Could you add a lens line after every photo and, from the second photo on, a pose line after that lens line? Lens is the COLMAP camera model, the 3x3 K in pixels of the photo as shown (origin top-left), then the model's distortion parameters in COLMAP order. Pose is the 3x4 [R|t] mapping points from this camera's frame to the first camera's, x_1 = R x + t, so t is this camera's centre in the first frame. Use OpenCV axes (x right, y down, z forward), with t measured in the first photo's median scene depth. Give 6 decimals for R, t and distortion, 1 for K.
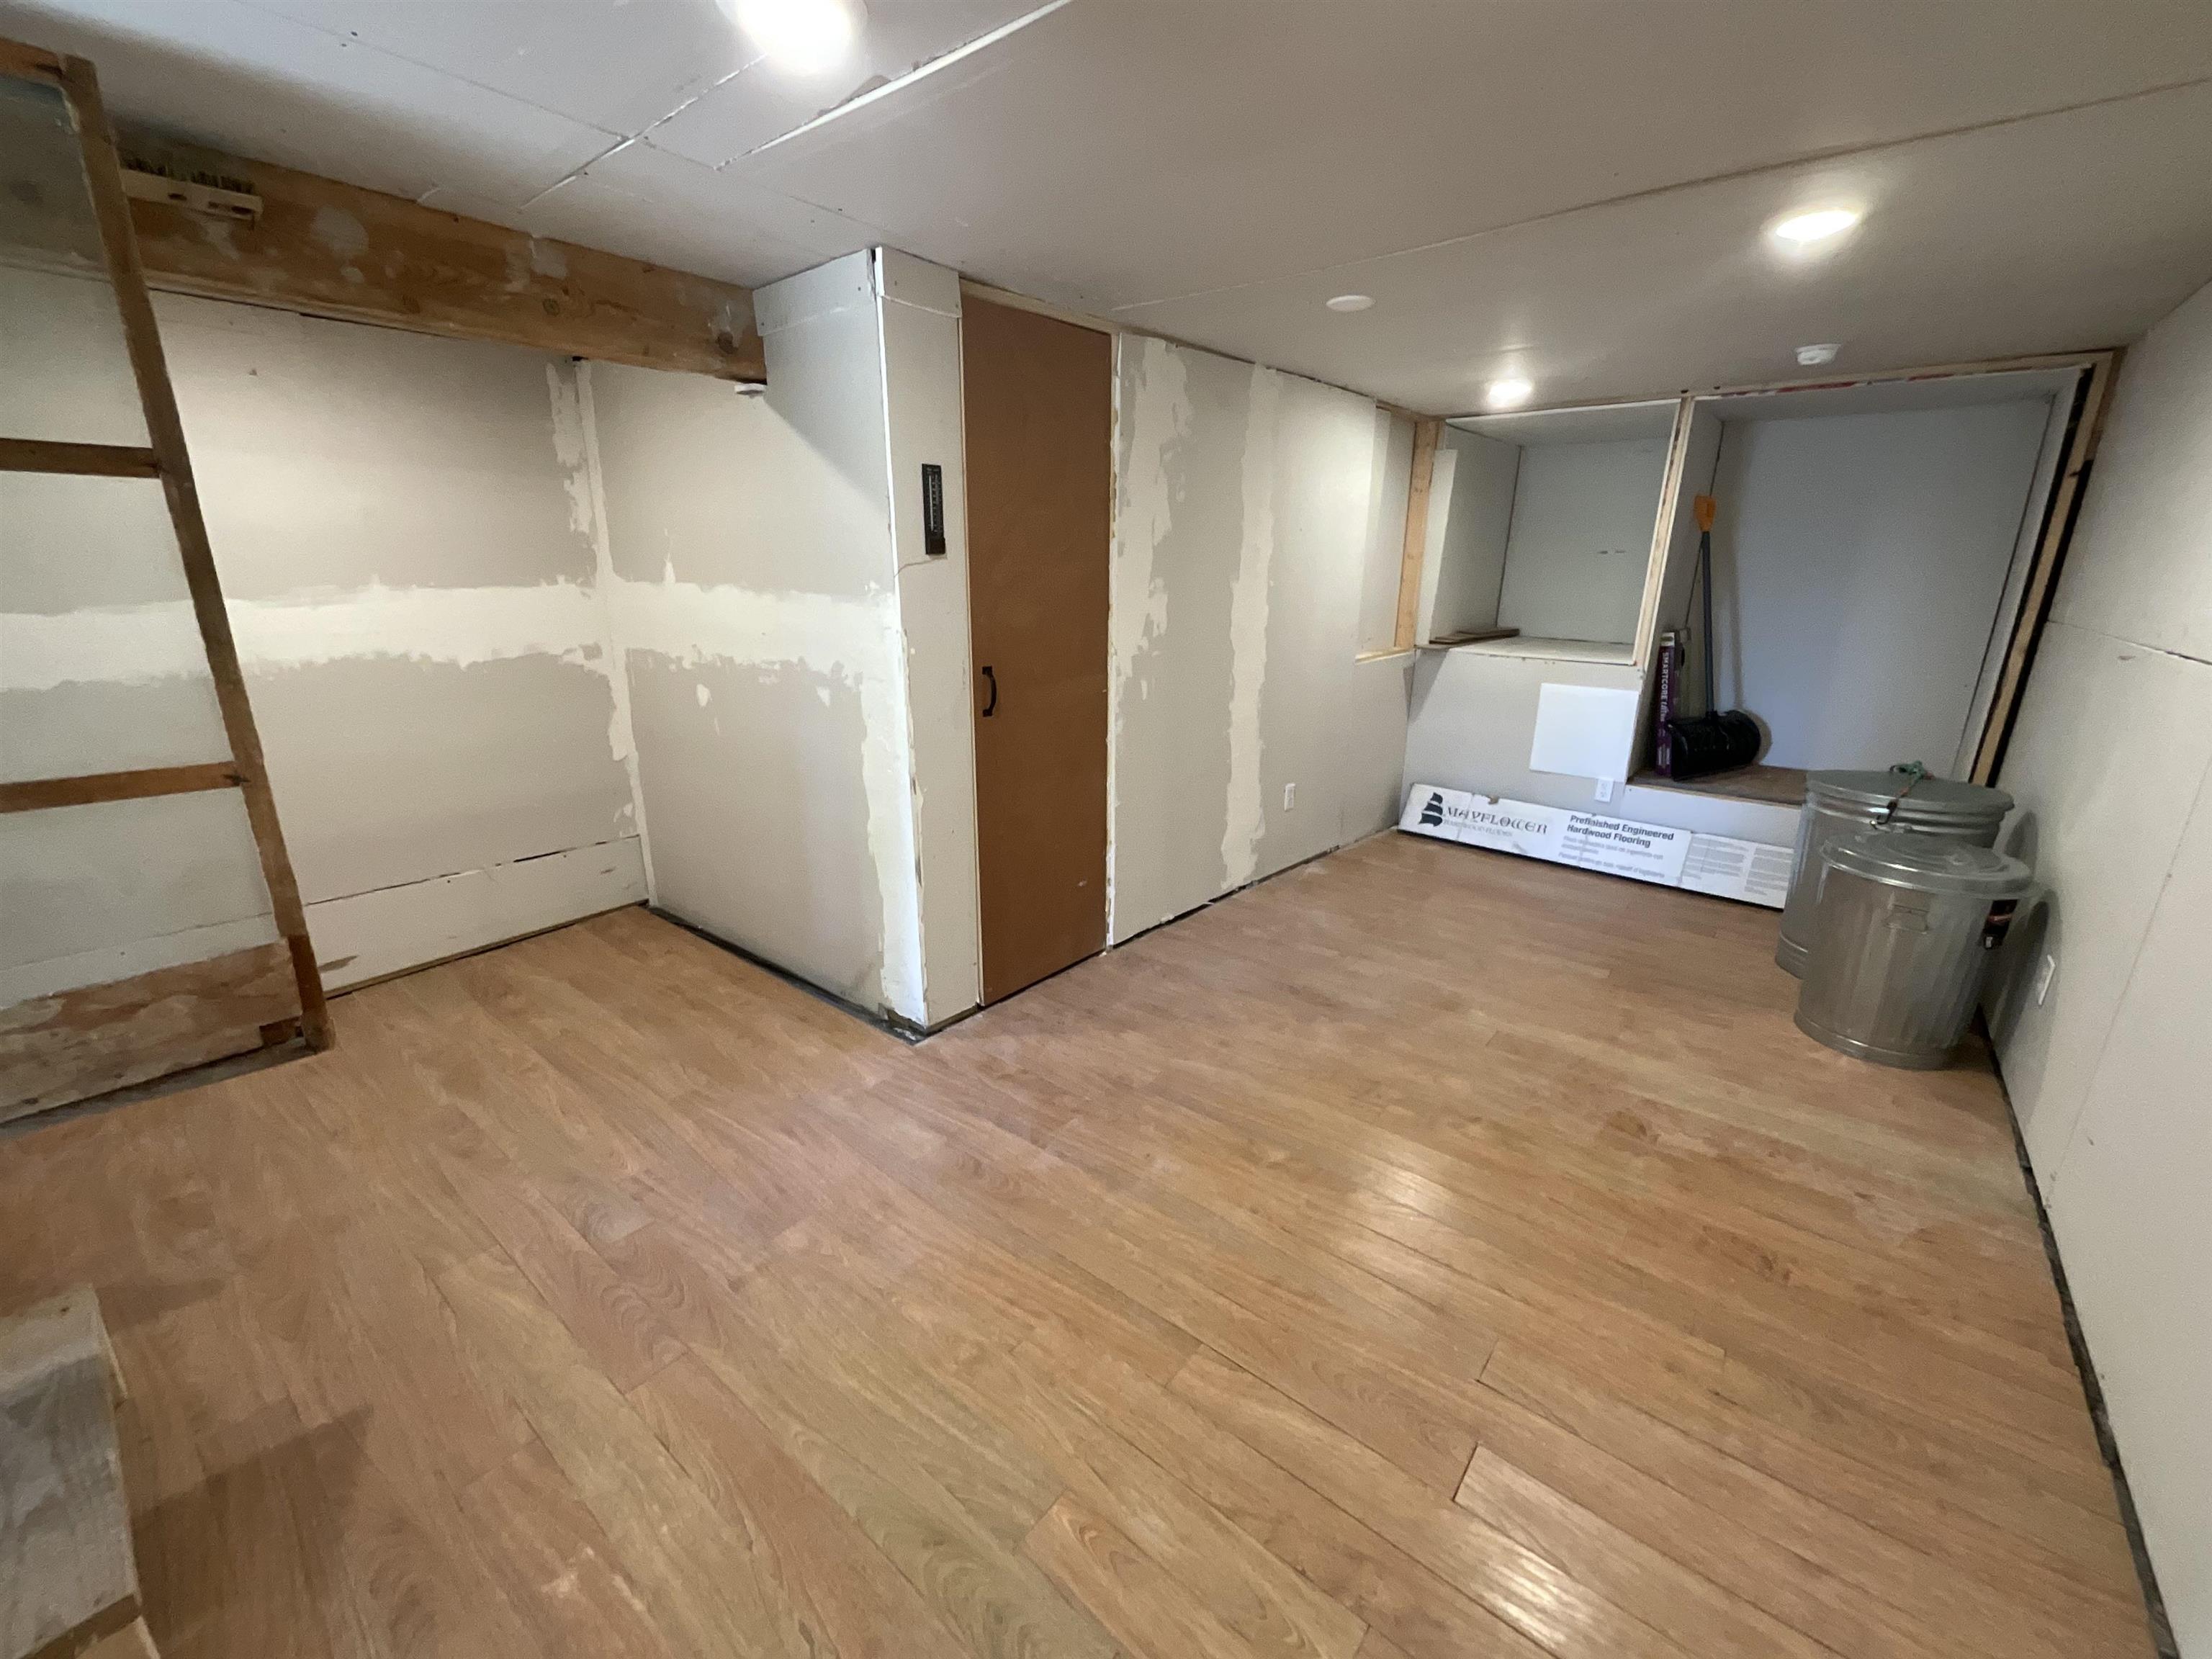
lens RADIAL K [[906.0, 0, 1104.1], [0, 906.0, 829.9], [0, 0, 1]] dist [0.002611, -0.002157]
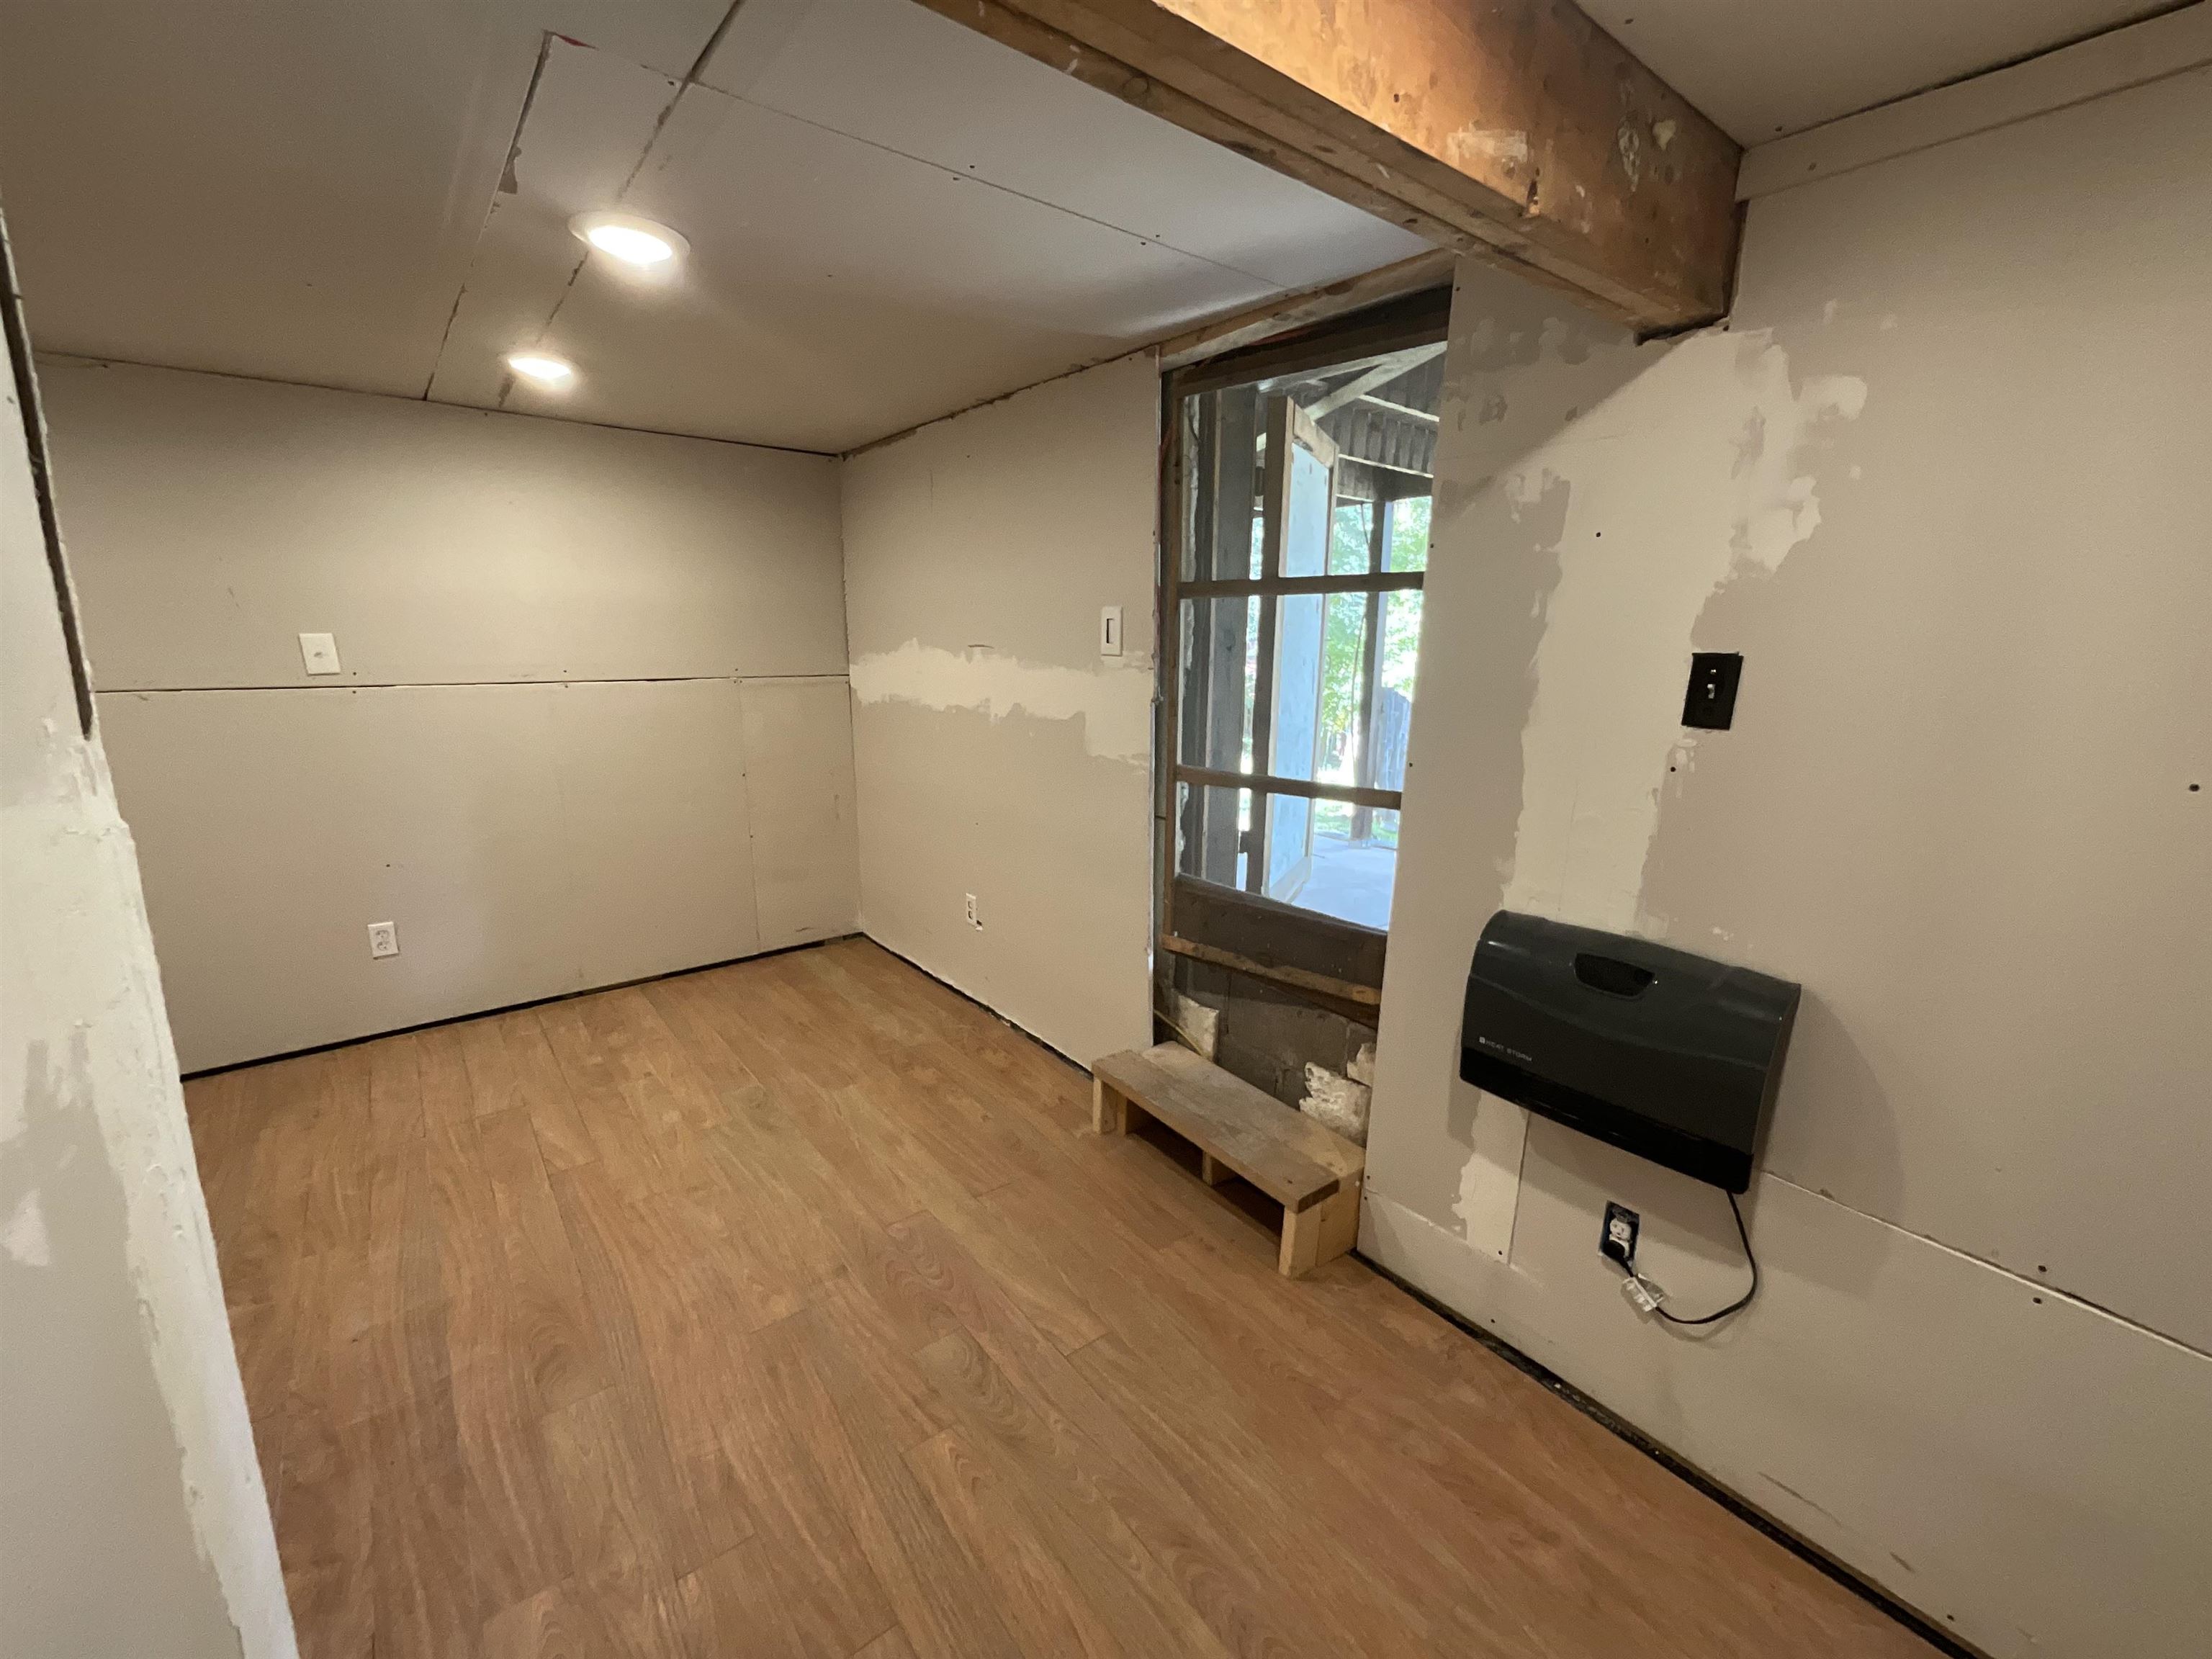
lens RADIAL K [[906.0, 0, 1100.7], [0, 906.0, 828.9], [0, 0, 1]] dist [0.002611, -0.002157]
pose [[-0.975891, -0.063704, 0.208753, -0.933615], [0.042030, 0.883702, 0.466160, -0.502841], [-0.214171, 0.463695, -0.859719, 1.669745]]
